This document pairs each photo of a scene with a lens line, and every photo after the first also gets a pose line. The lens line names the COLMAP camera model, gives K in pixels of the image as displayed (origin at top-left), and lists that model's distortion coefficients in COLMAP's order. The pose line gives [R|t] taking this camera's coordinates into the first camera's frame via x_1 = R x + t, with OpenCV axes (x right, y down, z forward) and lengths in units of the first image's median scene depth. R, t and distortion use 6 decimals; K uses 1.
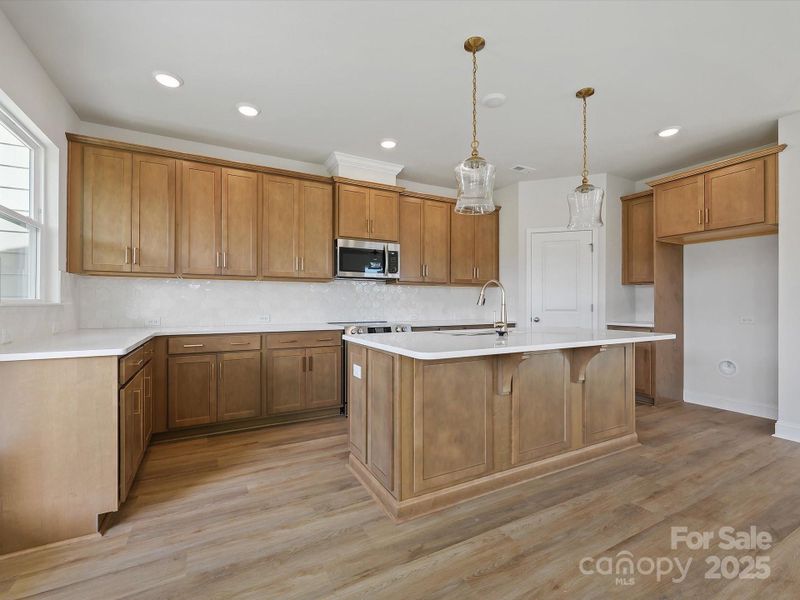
lens RADIAL K [[359.6, 0, 399.8], [0, 359.6, 302.8], [0, 0, 1]] dist [0.000550, 0.000771]
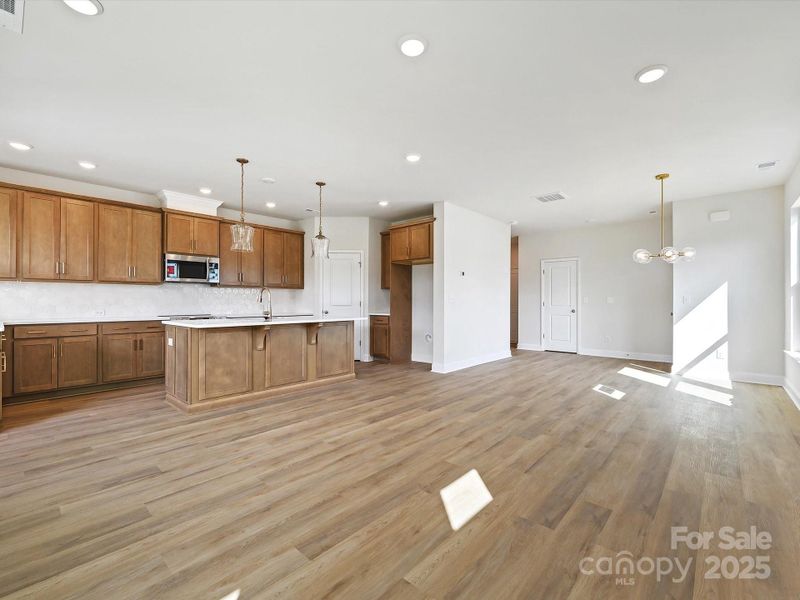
lens RADIAL K [[359.6, 0, 398.5], [0, 359.6, 299.9], [0, 0, 1]] dist [0.000550, 0.000771]
pose [[0.940680, 0.000593, 0.339295, 0.224014], [0.000016, 0.999998, -0.001791, -0.000424], [-0.339296, 0.001690, 0.940678, -0.669183]]
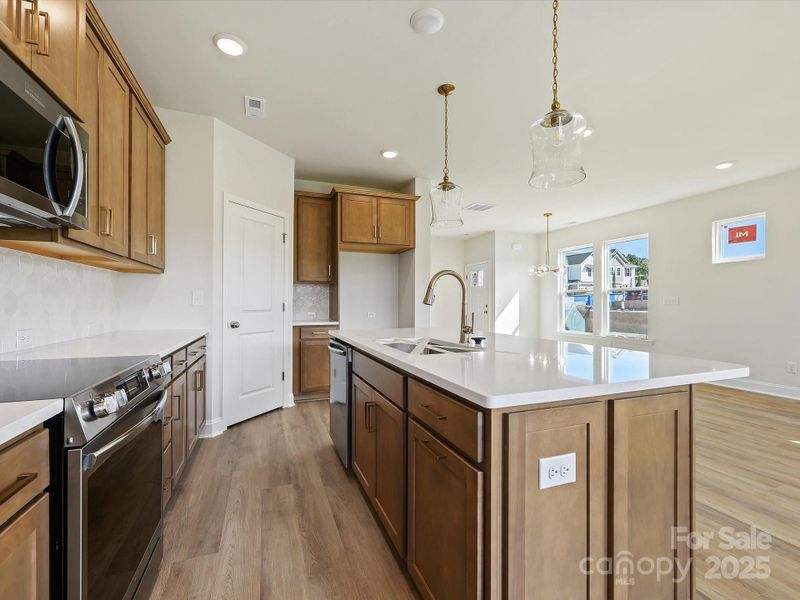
lens RADIAL K [[359.6, 0, 402.5], [0, 359.6, 301.0], [0, 0, 1]] dist [0.000550, 0.000771]
pose [[0.127375, 0.004298, 0.991845, -0.395702], [-0.001605, 0.999990, -0.004128, 0.002776], [-0.991853, -0.001066, 0.127381, 0.813184]]
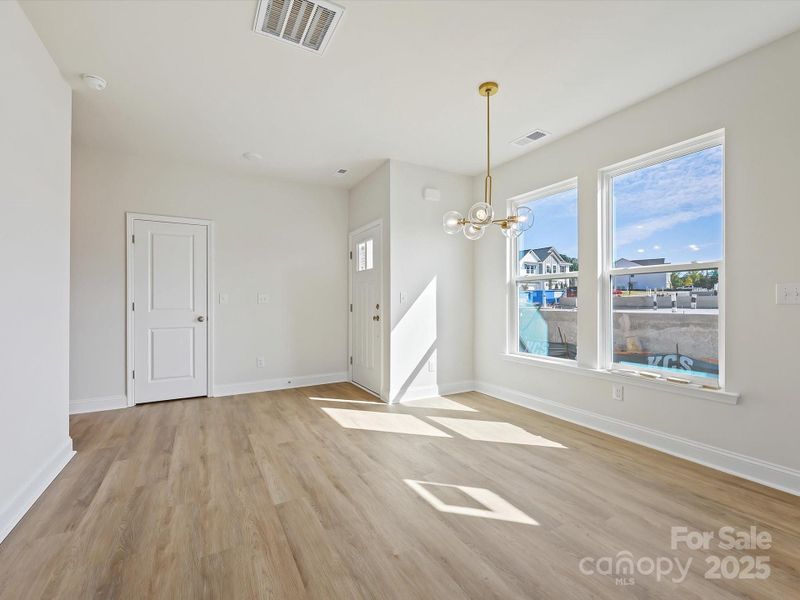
lens RADIAL K [[359.6, 0, 400.9], [0, 359.6, 299.2], [0, 0, 1]] dist [0.000550, 0.000771]
pose [[-0.018056, 0.001940, 0.999835, 0.831120], [0.000666, 0.999998, -0.001929, 0.001951], [-0.999837, 0.000631, -0.018058, 0.492937]]
